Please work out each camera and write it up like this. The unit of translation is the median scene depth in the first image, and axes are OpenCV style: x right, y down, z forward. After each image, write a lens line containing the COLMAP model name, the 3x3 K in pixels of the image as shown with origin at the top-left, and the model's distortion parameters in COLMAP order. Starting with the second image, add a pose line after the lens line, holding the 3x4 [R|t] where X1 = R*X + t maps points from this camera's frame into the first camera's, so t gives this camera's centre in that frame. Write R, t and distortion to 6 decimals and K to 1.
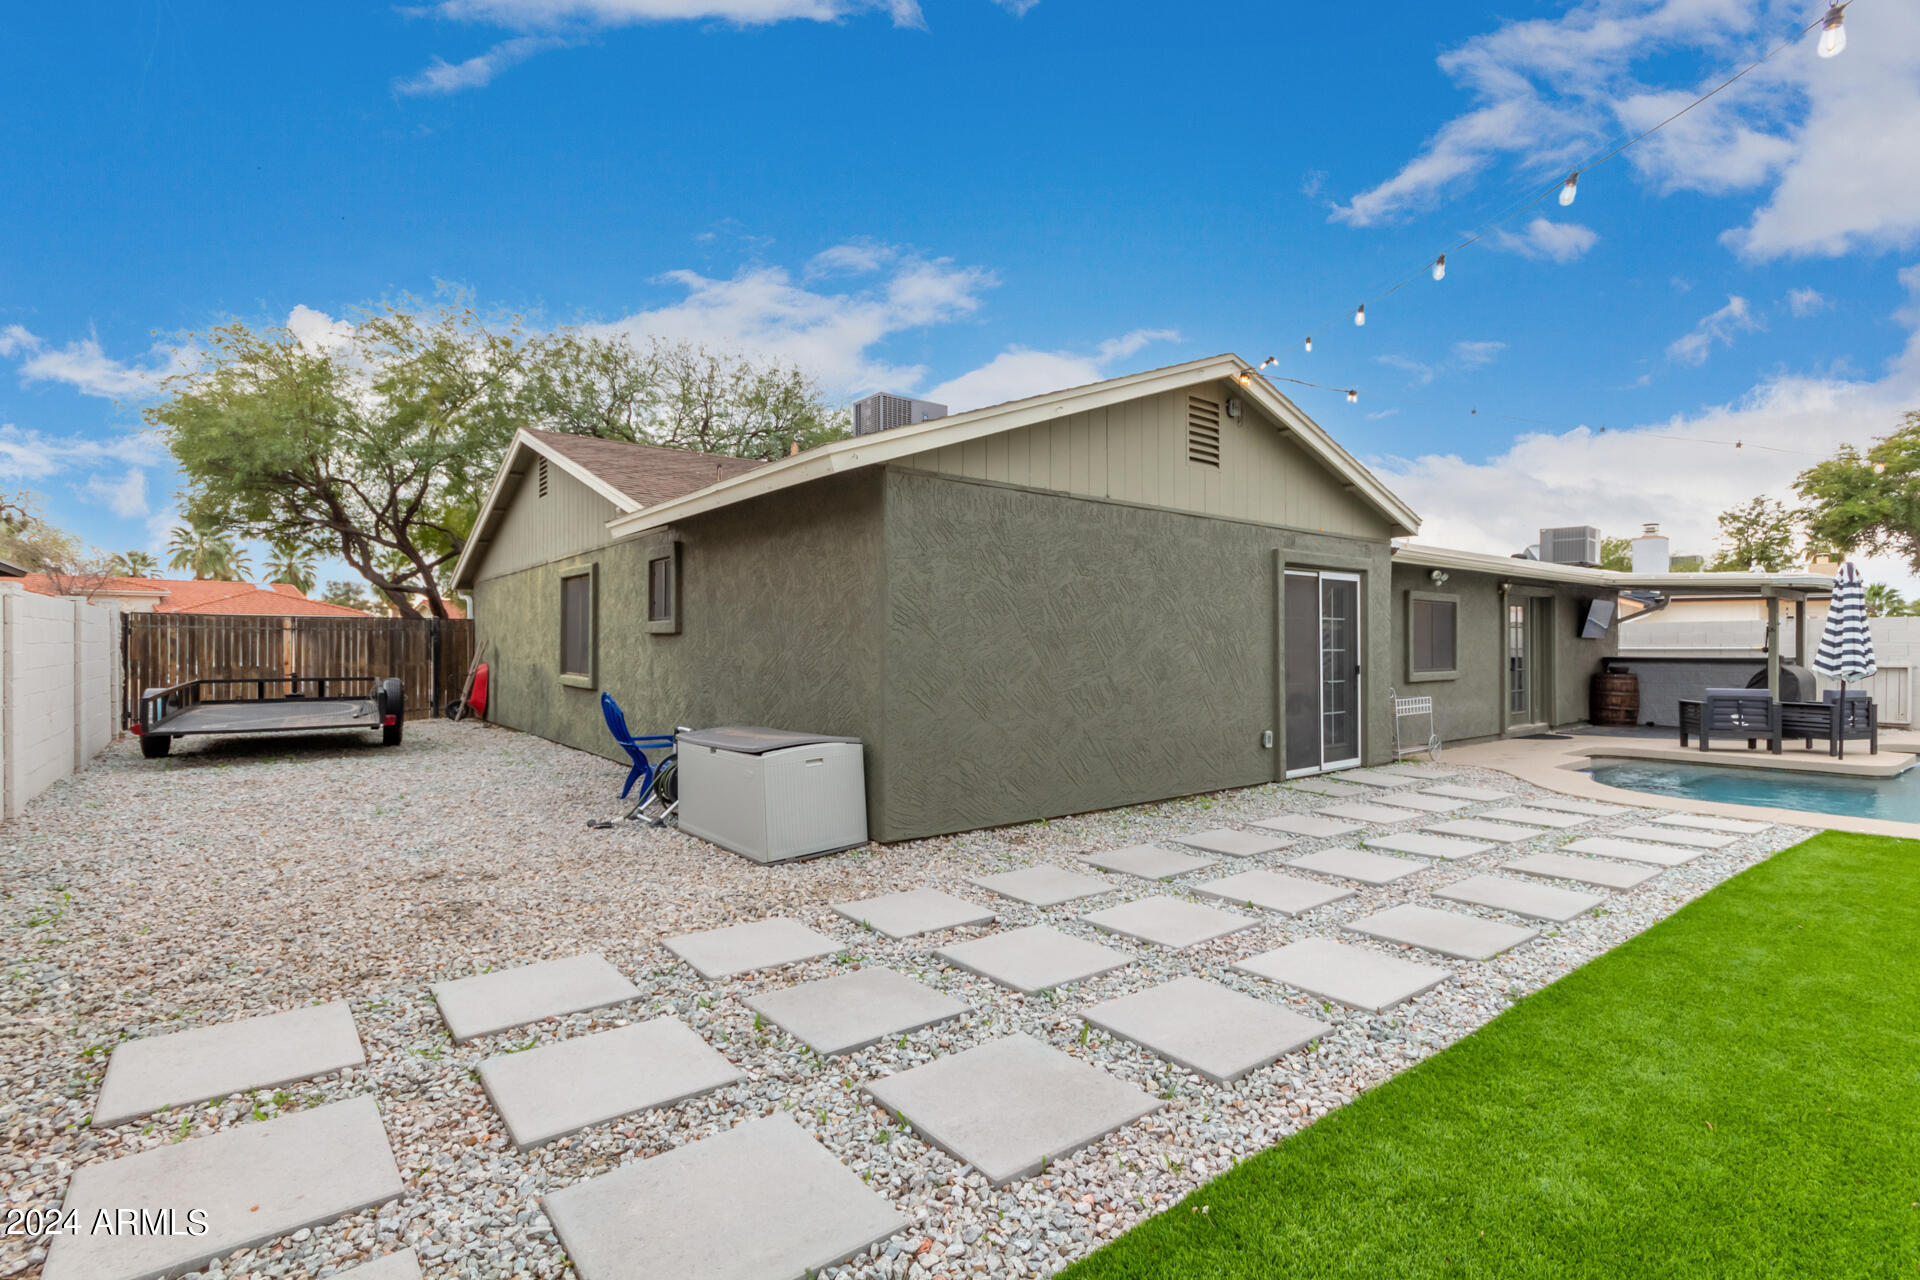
lens RADIAL K [[914.4, 0, 963.8], [0, 914.4, 648.3], [0, 0, 1]] dist [-0.001738, 0.000412]
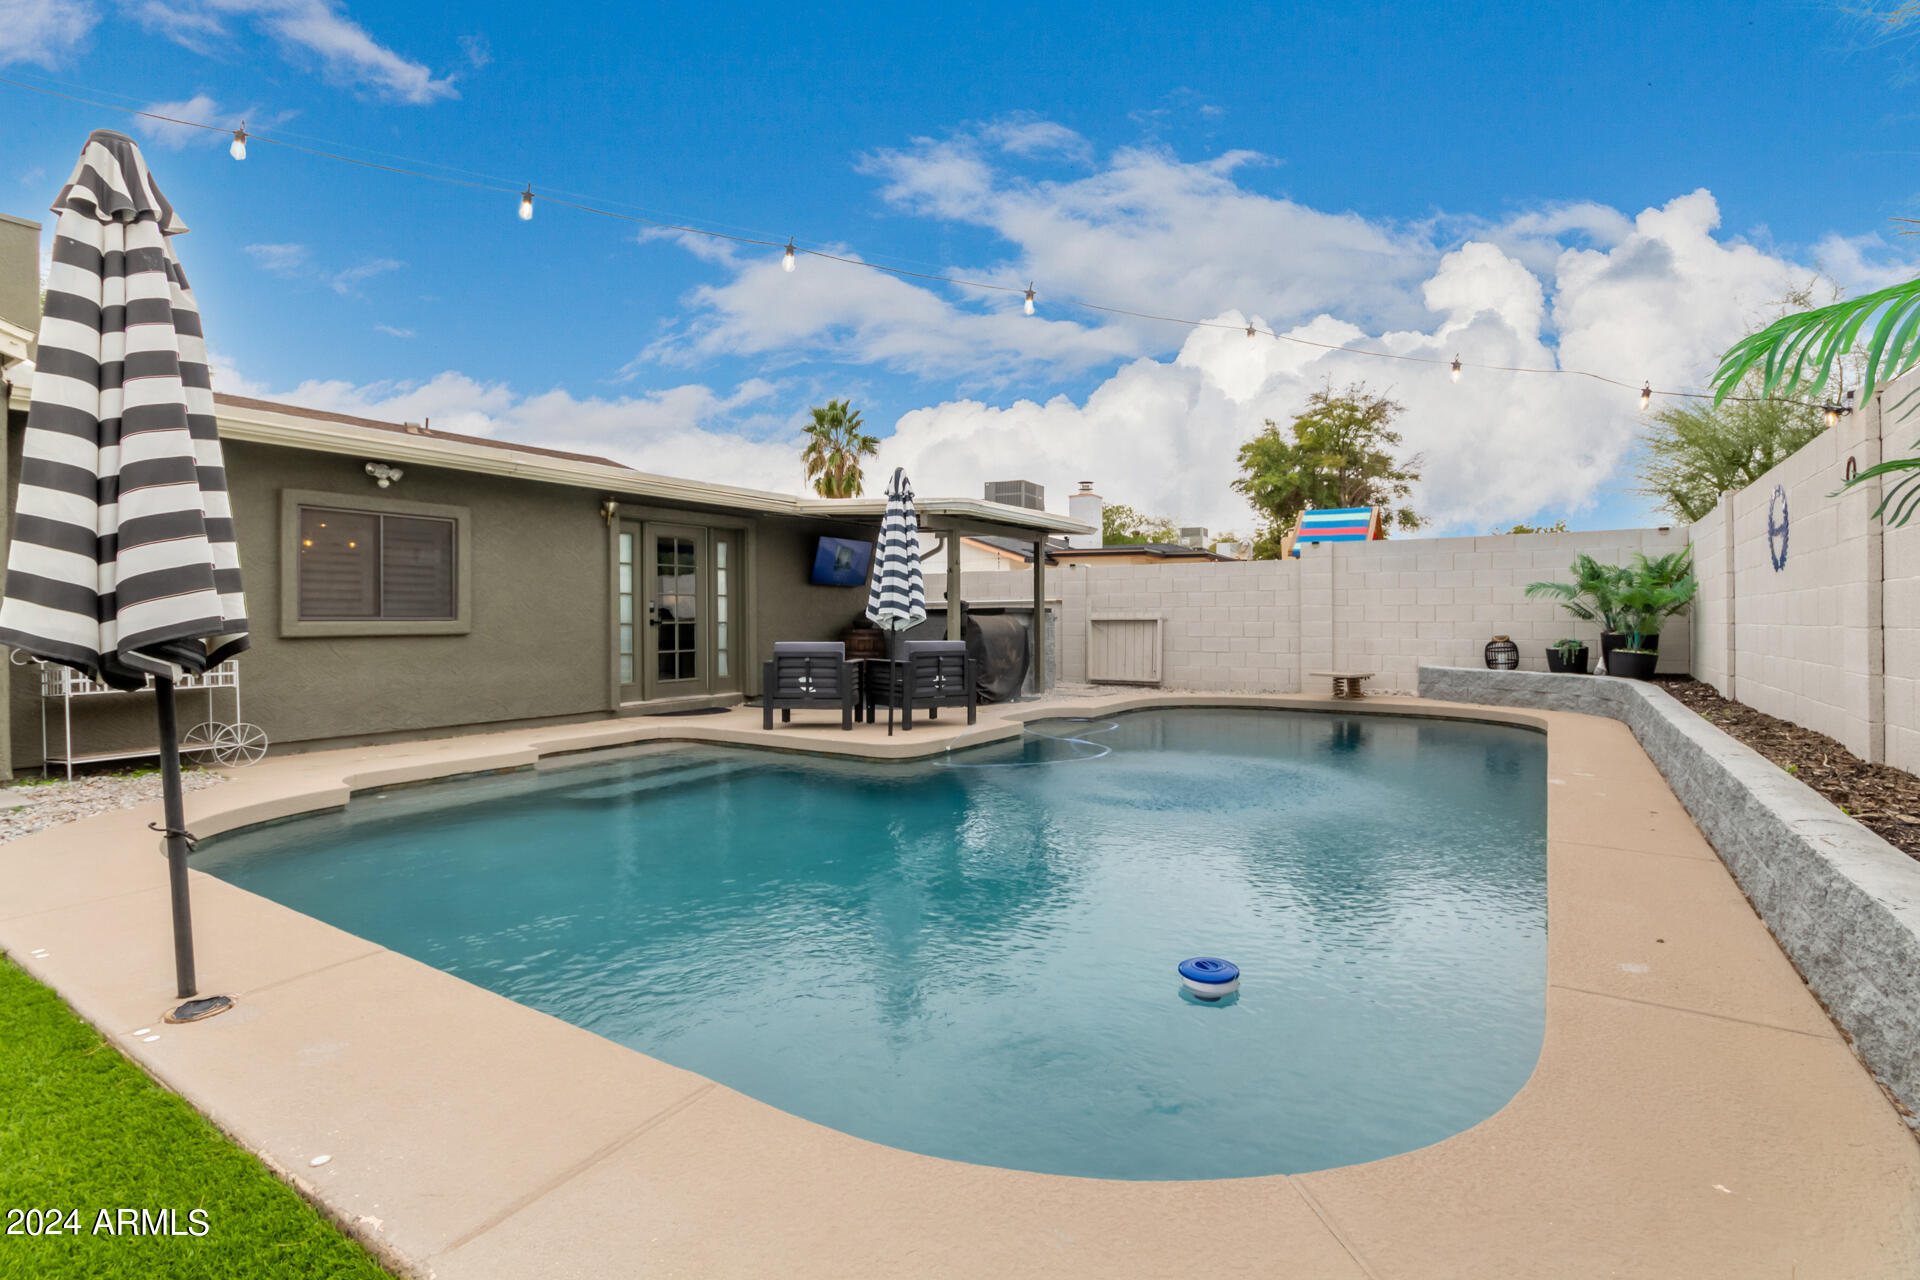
lens RADIAL K [[914.4, 0, 958.2], [0, 914.4, 624.3], [0, 0, 1]] dist [-0.001738, 0.000412]
pose [[0.946503, -0.004319, 0.322667, 1.145438], [0.002740, 0.999982, 0.005347, 0.041810], [-0.322684, -0.004176, 0.946498, 0.428272]]
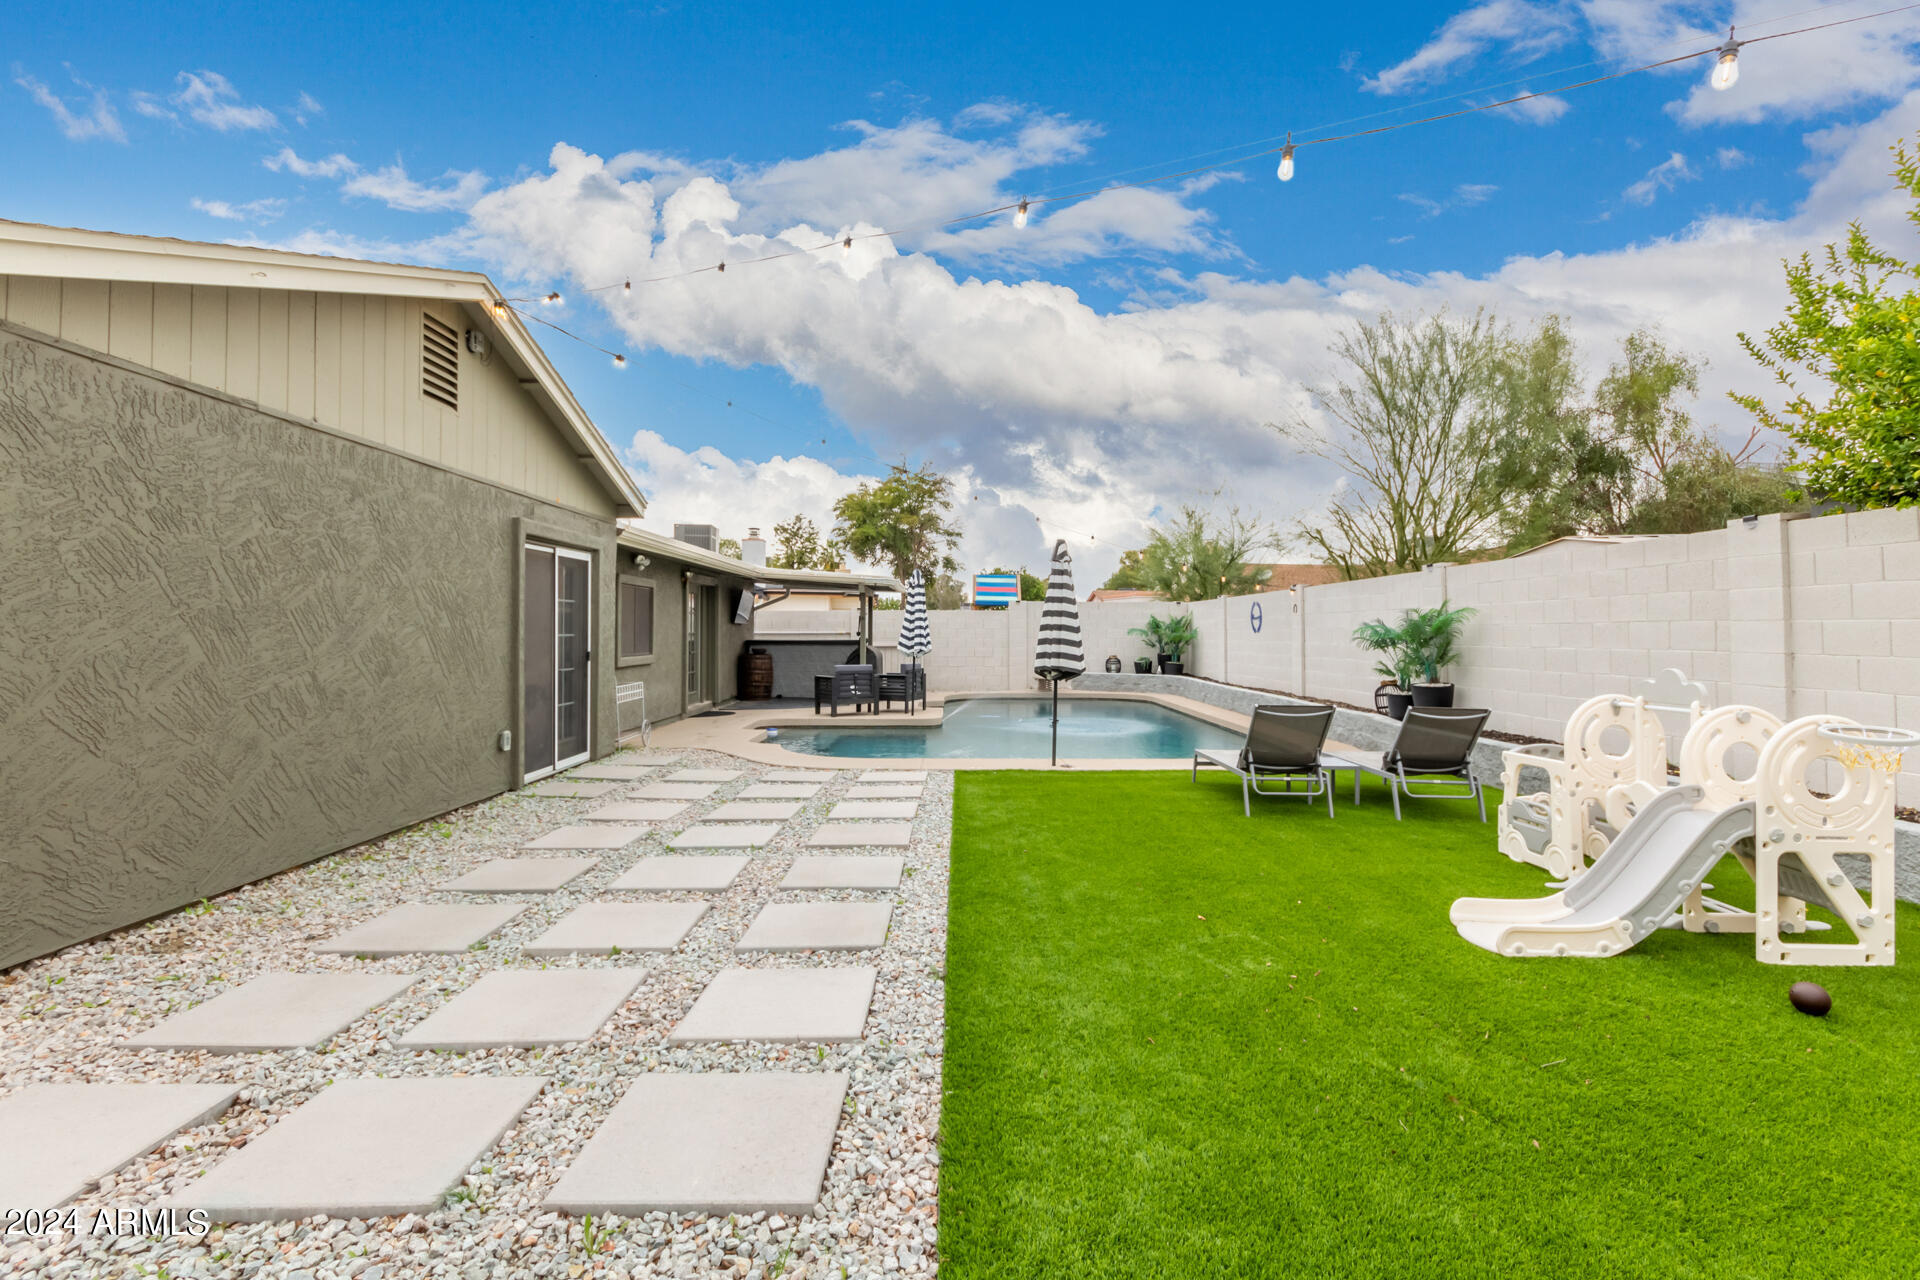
lens RADIAL K [[914.4, 0, 984.5], [0, 914.4, 608.1], [0, 0, 1]] dist [-0.001738, 0.000412]
pose [[0.598646, 0.021866, 0.800715, -0.095796], [-0.001360, 0.999654, -0.026282, -0.001968], [-0.801012, 0.014645, 0.598469, 0.161064]]
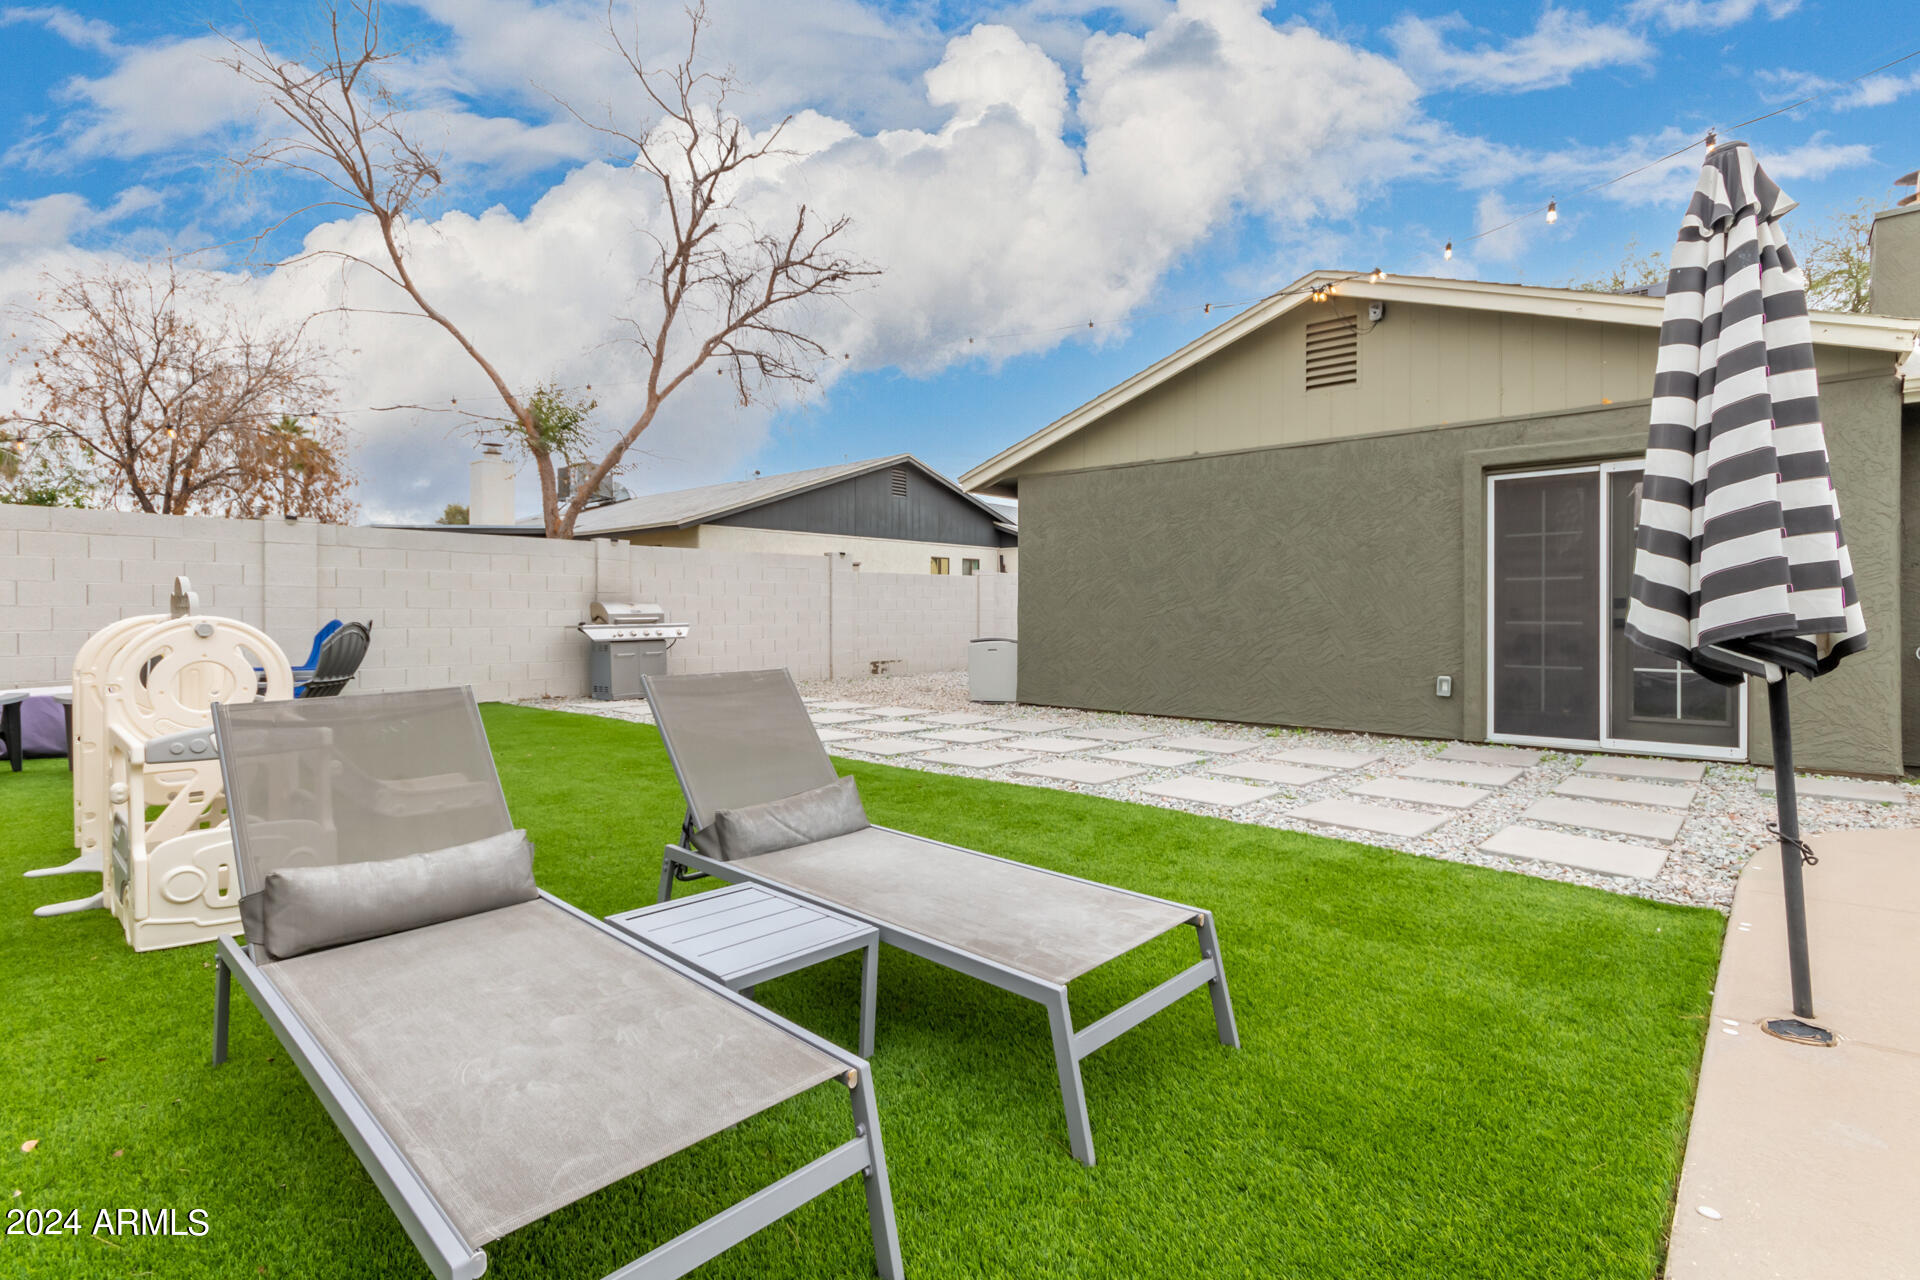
lens RADIAL K [[914.4, 0, 960.9], [0, 914.4, 623.6], [0, 0, 1]] dist [-0.001738, 0.000412]
pose [[0.165723, 0.011694, -0.986103, 1.261802], [-0.003289, 0.999931, 0.011306, 0.040797], [0.986167, 0.001370, 0.165750, 0.505901]]
